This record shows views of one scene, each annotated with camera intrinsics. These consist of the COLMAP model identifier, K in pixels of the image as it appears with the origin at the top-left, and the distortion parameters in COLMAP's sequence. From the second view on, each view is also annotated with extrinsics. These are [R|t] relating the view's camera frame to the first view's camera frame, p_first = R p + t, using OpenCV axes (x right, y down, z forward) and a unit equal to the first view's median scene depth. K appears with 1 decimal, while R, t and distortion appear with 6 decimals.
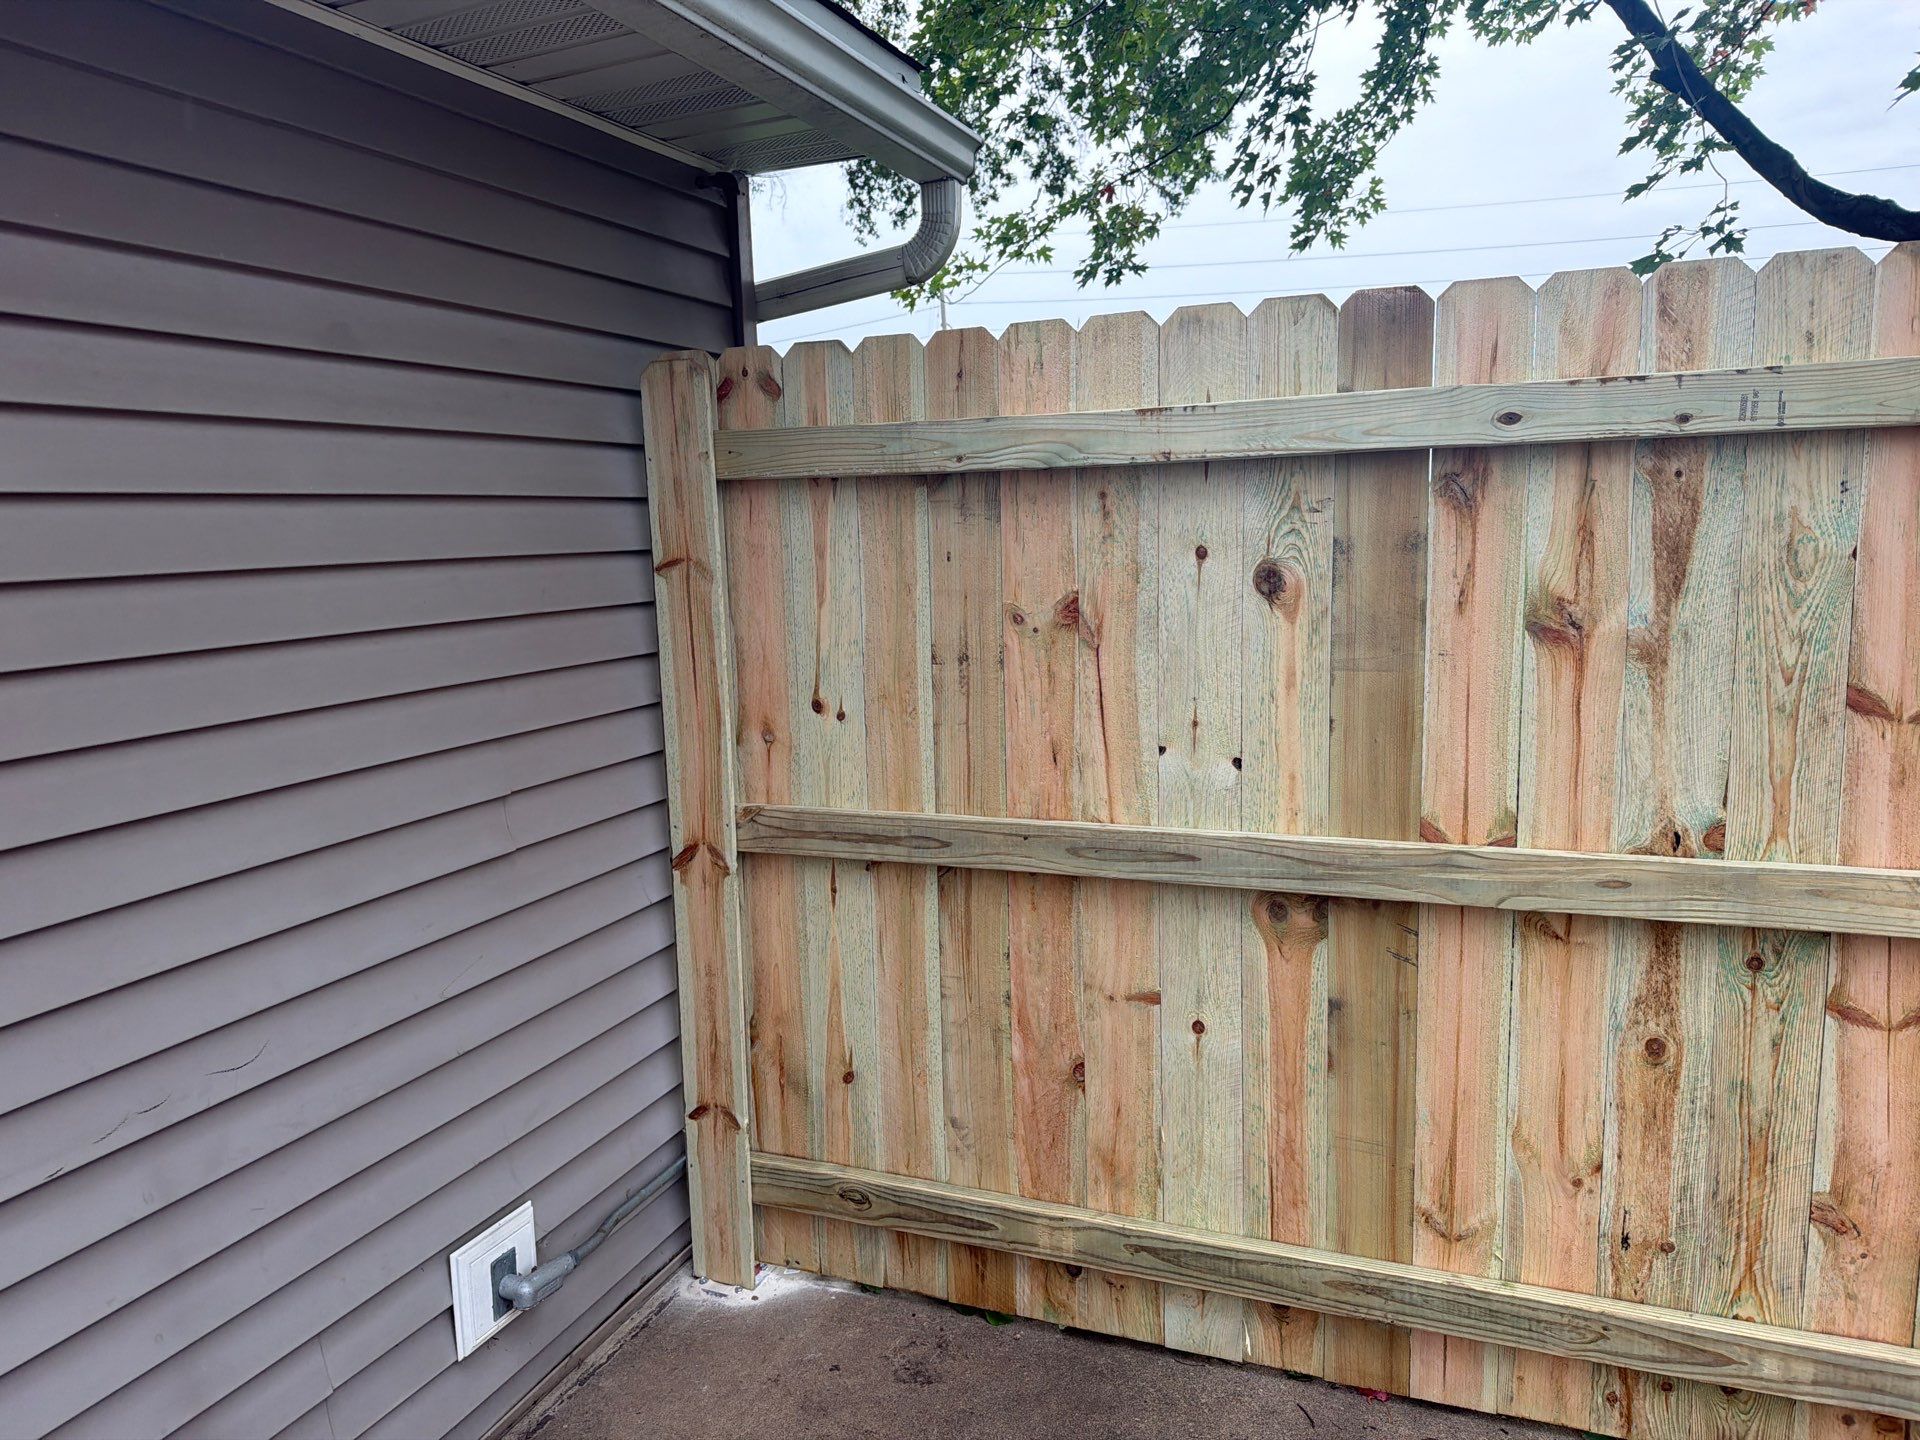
lens RADIAL K [[1341.7, 0, 960.0], [0, 1341.7, 720.0], [0, 0, 1]] dist [0.002557, 0.000109]
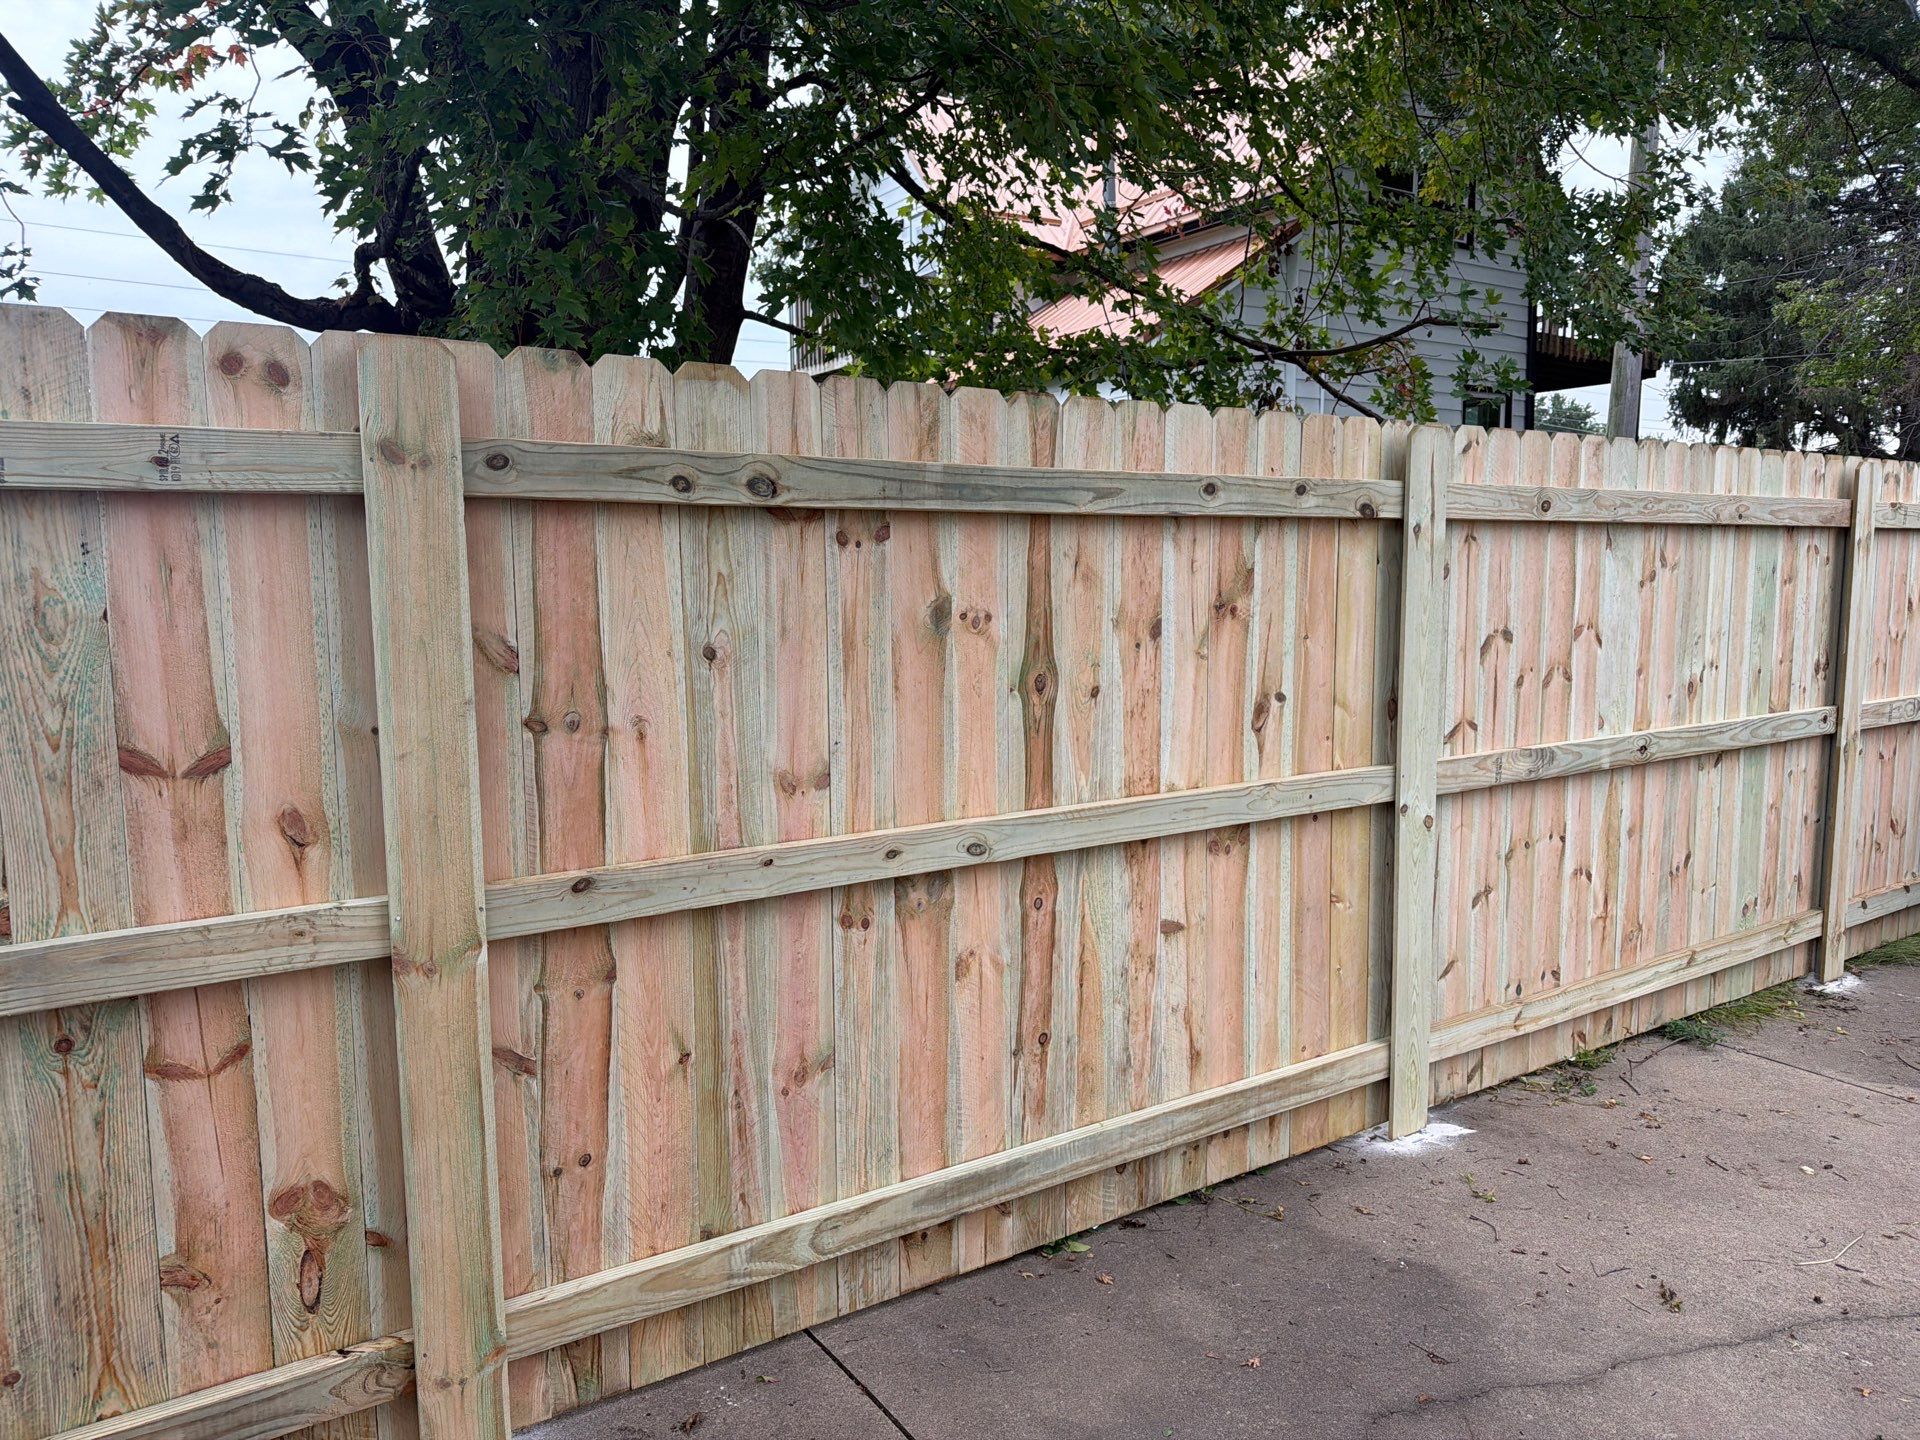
lens RADIAL K [[1341.7, 0, 960.0], [0, 1341.7, 720.0], [0, 0, 1]] dist [0.002557, 0.000109]
pose [[0.589694, -0.074118, 0.804219, 0.219495], [0.105540, 0.994313, 0.014251, 0.005610], [-0.800701, 0.076474, 0.594162, -0.090418]]
